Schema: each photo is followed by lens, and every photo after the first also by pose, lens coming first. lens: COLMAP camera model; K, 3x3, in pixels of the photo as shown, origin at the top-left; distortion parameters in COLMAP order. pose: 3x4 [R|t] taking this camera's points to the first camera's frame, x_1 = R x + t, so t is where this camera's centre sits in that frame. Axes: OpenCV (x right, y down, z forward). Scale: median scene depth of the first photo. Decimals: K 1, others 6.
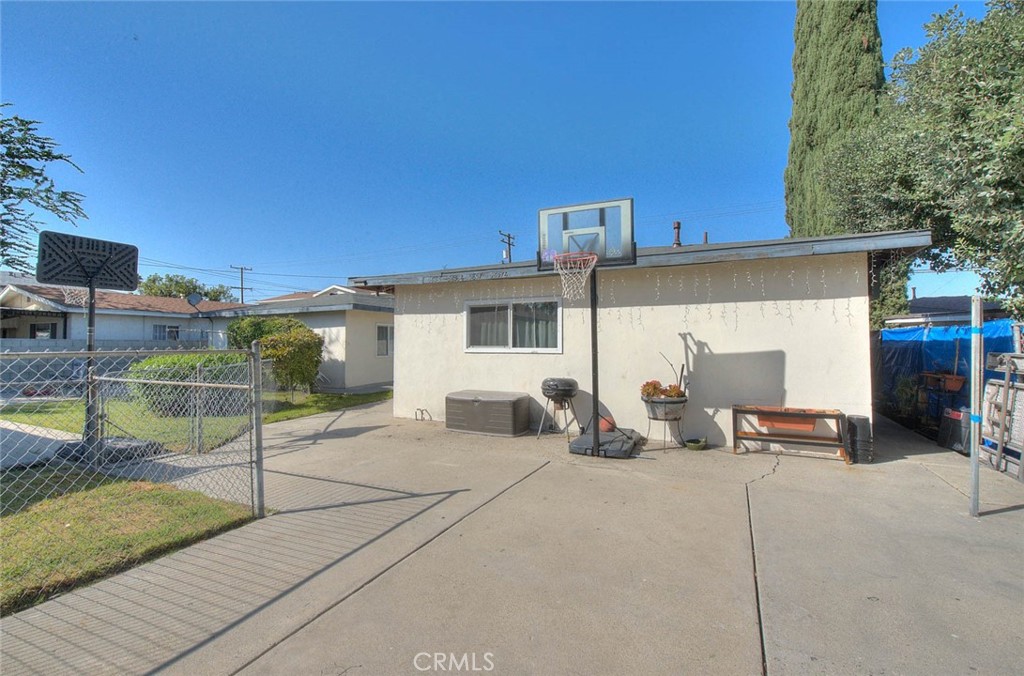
lens RADIAL K [[434.9, 0, 496.8], [0, 434.9, 330.8], [0, 0, 1]] dist [-0.001654, -0.000493]
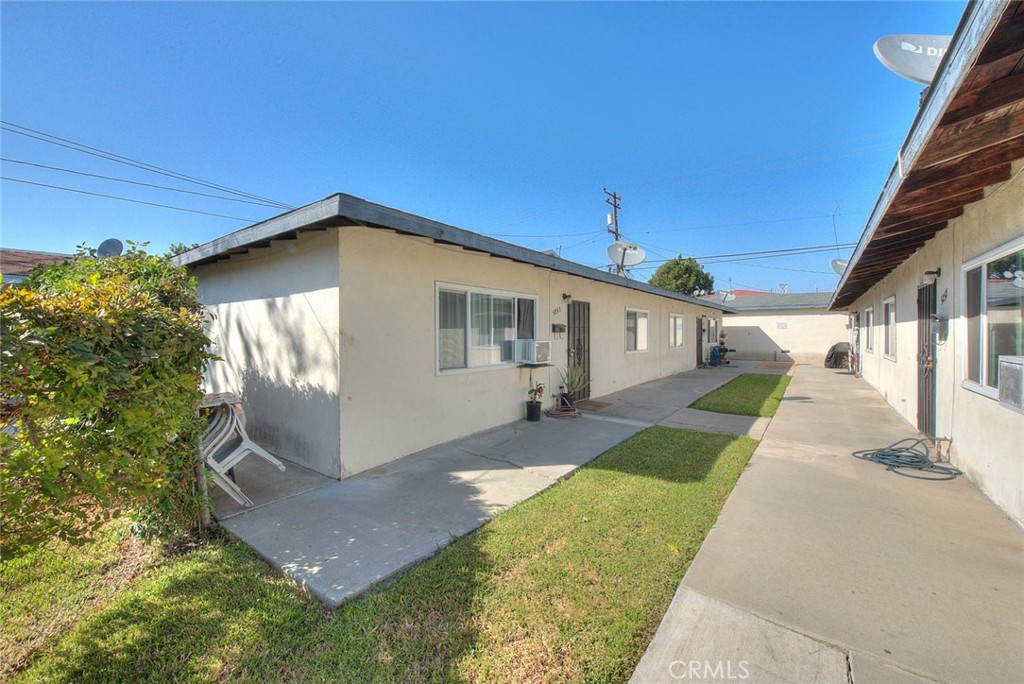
lens RADIAL K [[412.0, 0, 510.9], [0, 412.0, 336.1], [0, 0, 1]] dist [-0.000695, -0.000273]
pose [[0.991061, -0.003250, -0.133370, -0.357300], [0.008213, 0.999293, 0.036677, 0.032843], [0.133157, -0.037444, 0.990387, 1.403811]]
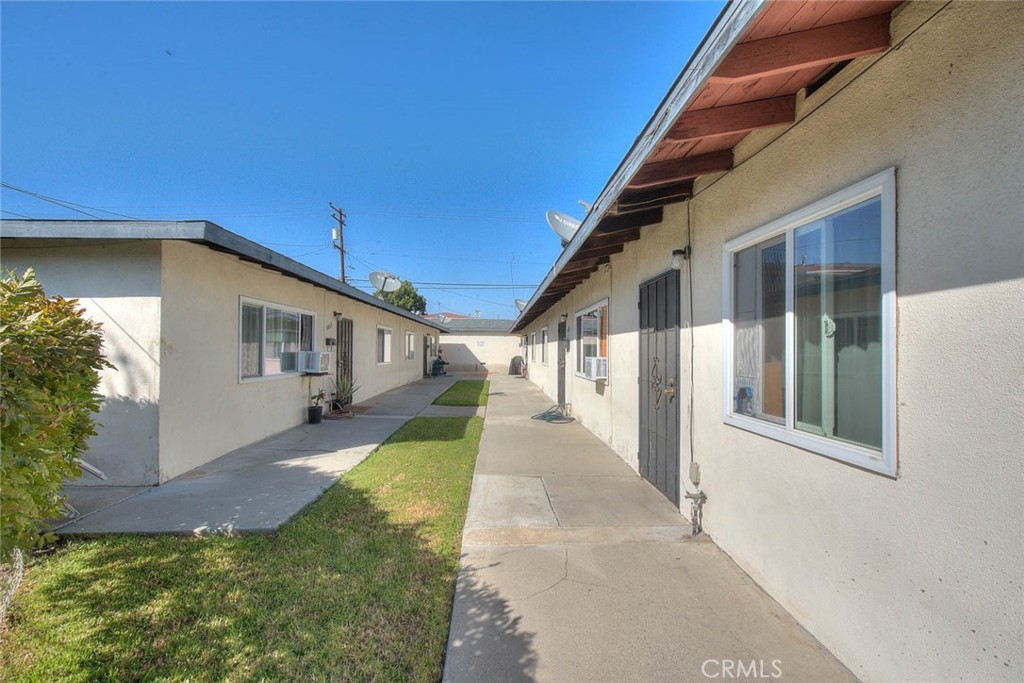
lens RADIAL K [[414.2, 0, 509.8], [0, 414.2, 348.1], [0, 0, 1]] dist [-0.000563, -0.000066]
pose [[0.858931, 0.005754, 0.512059, -0.550882], [-0.019894, 0.999557, 0.022138, 0.033748], [-0.511704, -0.029202, 0.858665, 1.165081]]
